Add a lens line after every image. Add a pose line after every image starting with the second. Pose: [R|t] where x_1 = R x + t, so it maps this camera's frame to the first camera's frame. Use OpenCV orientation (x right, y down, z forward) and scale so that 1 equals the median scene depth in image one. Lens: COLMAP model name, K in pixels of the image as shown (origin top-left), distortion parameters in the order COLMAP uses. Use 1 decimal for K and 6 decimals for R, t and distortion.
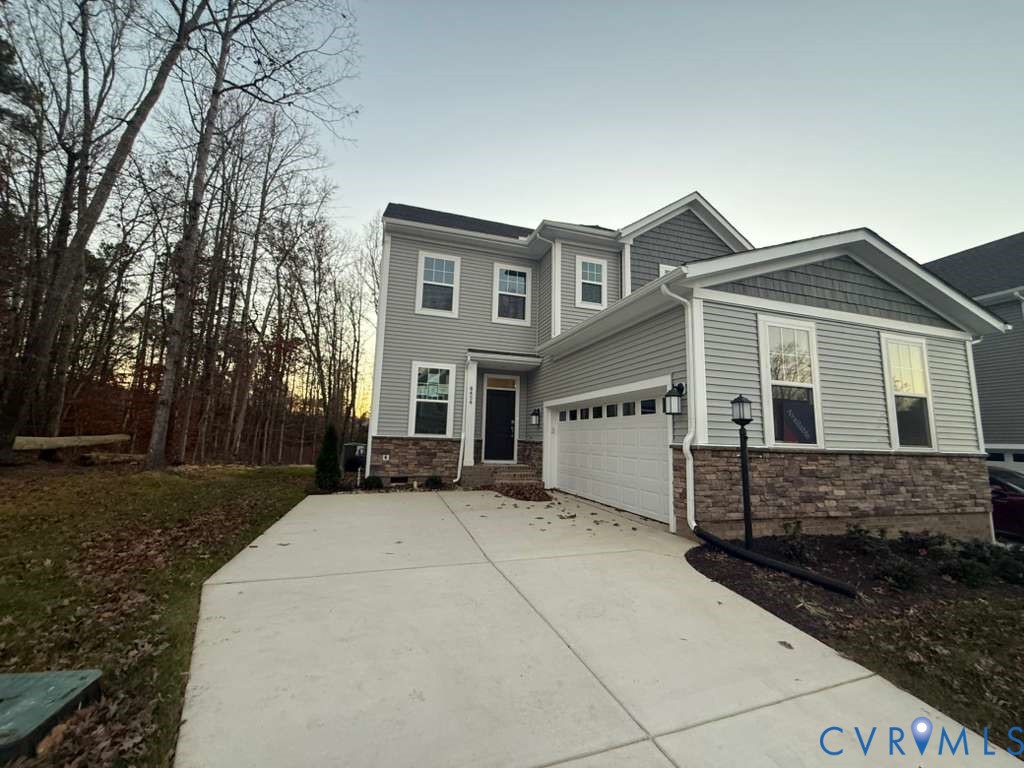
lens RADIAL K [[408.4, 0, 507.3], [0, 408.4, 386.8], [0, 0, 1]] dist [-0.006121, 0.000099]
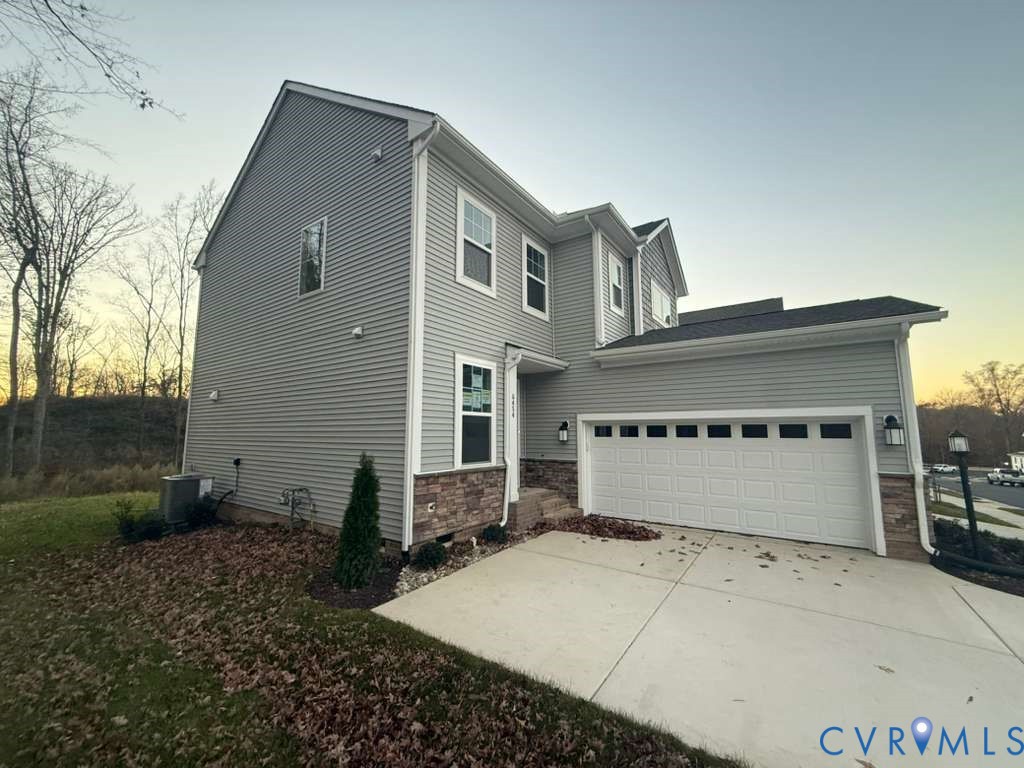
lens RADIAL K [[408.4, 0, 509.1], [0, 408.4, 384.6], [0, 0, 1]] dist [-0.006121, 0.000099]
pose [[0.784136, 0.044941, 0.618959, -0.578614], [-0.059408, 0.998230, 0.002783, -0.020243], [-0.617739, -0.038953, 0.785418, 0.435922]]
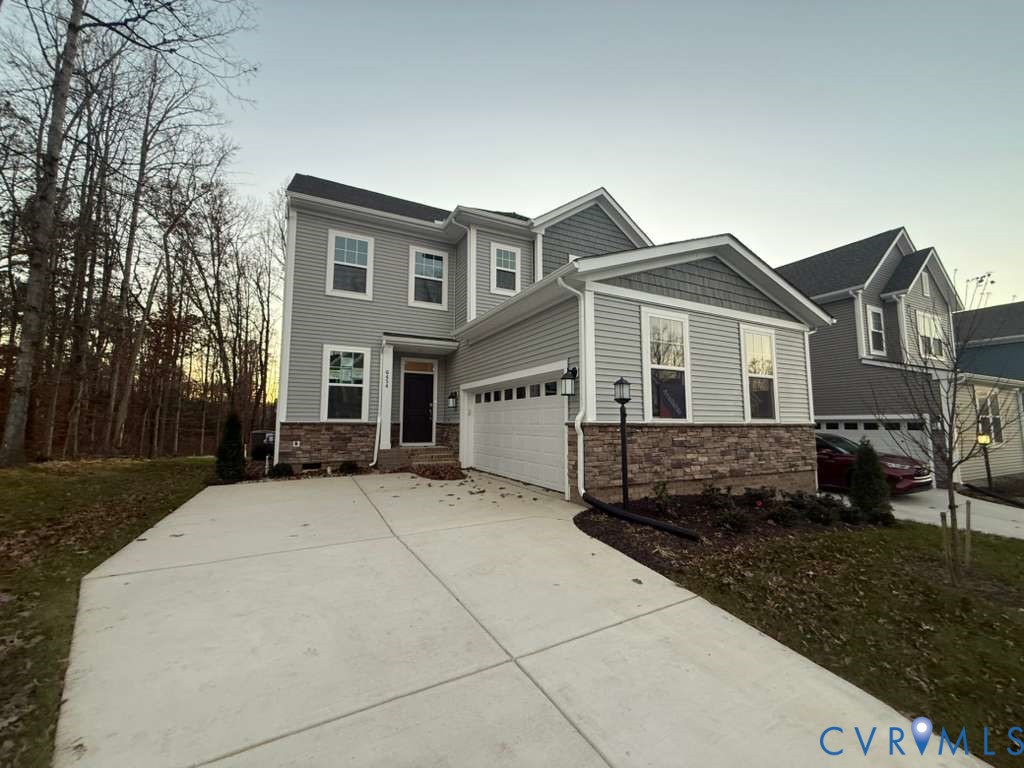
lens RADIAL K [[408.4, 0, 509.4], [0, 408.4, 386.6], [0, 0, 1]] dist [-0.006121, 0.000099]
pose [[0.983784, -0.010407, 0.179057, 0.027731], [0.002901, 0.999108, 0.042133, -0.001914], [-0.179336, -0.040931, 0.982936, -0.036132]]
